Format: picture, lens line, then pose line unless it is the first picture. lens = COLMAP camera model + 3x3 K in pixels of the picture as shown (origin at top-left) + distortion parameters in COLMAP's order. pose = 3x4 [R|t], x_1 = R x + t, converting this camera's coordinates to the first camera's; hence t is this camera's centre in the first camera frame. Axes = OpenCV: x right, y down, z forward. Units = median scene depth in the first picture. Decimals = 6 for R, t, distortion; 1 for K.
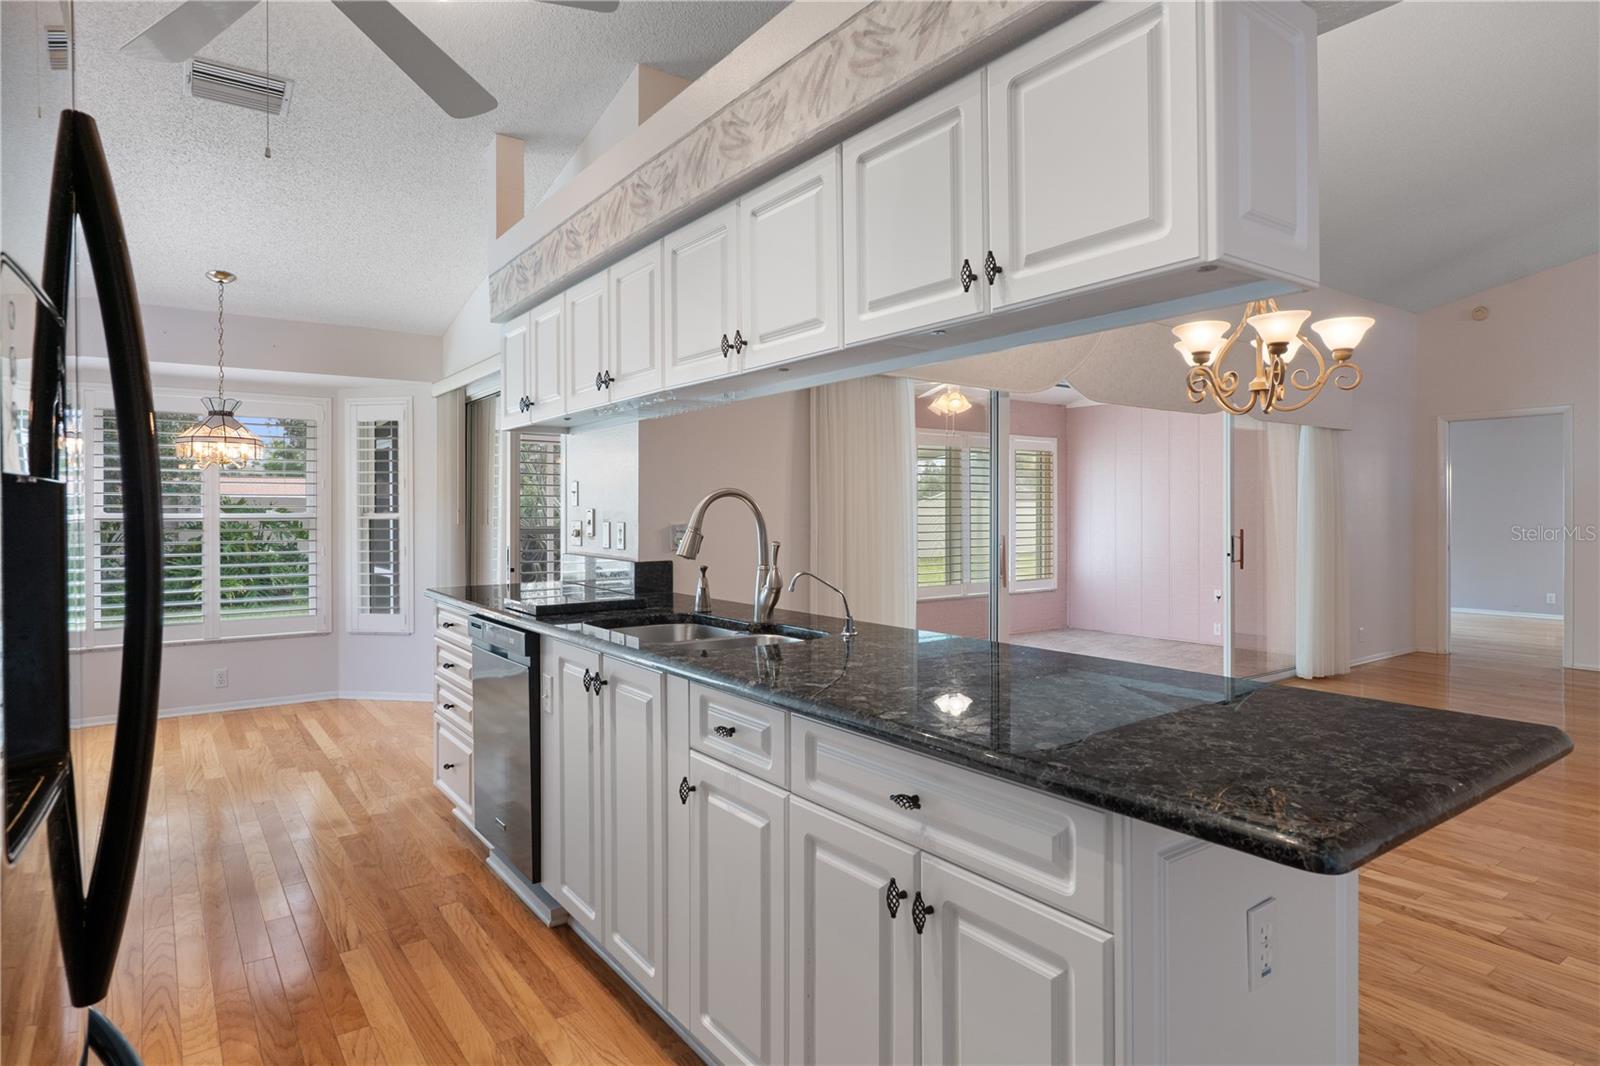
lens RADIAL K [[871.6, 0, 804.9], [0, 871.6, 514.0], [0, 0, 1]] dist [0.003229, -0.000240]
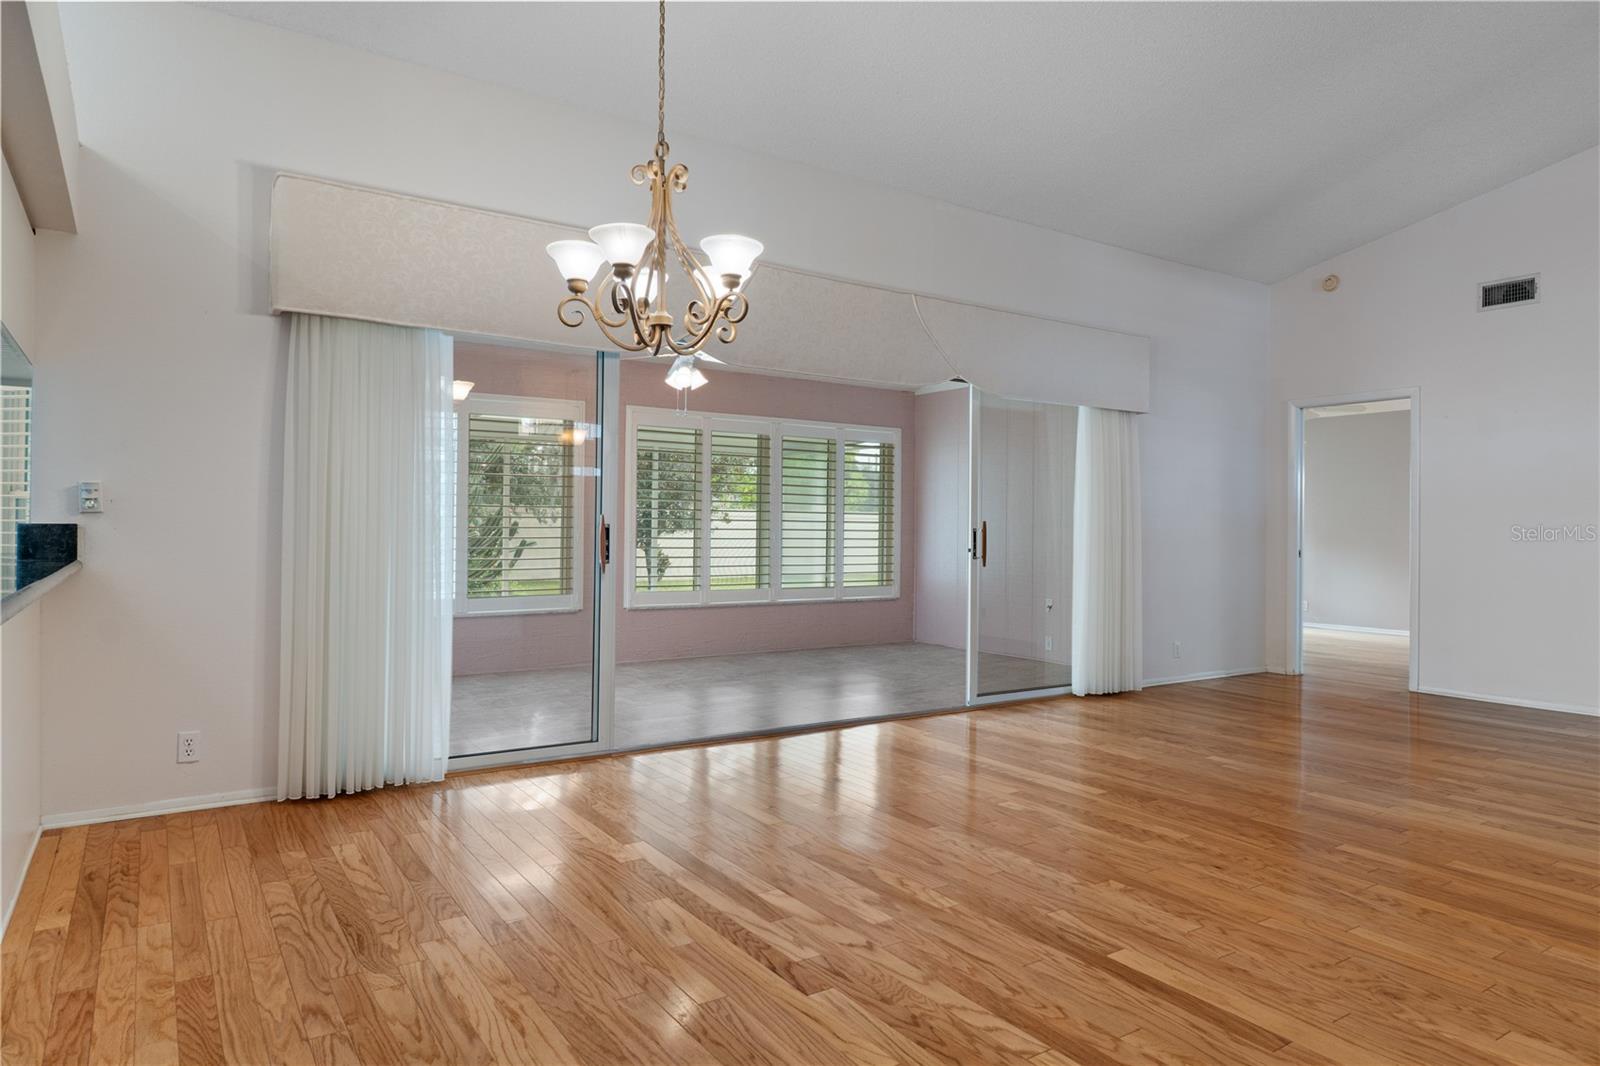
lens RADIAL K [[948.8, 0, 798.8], [0, 948.8, 523.7], [0, 0, 1]] dist [0.005538, 0.001959]
pose [[0.998634, 0.012610, -0.050714, 0.362323], [-0.012953, 0.999895, -0.006457, 0.028052], [0.050627, 0.007105, 0.998692, 0.035525]]
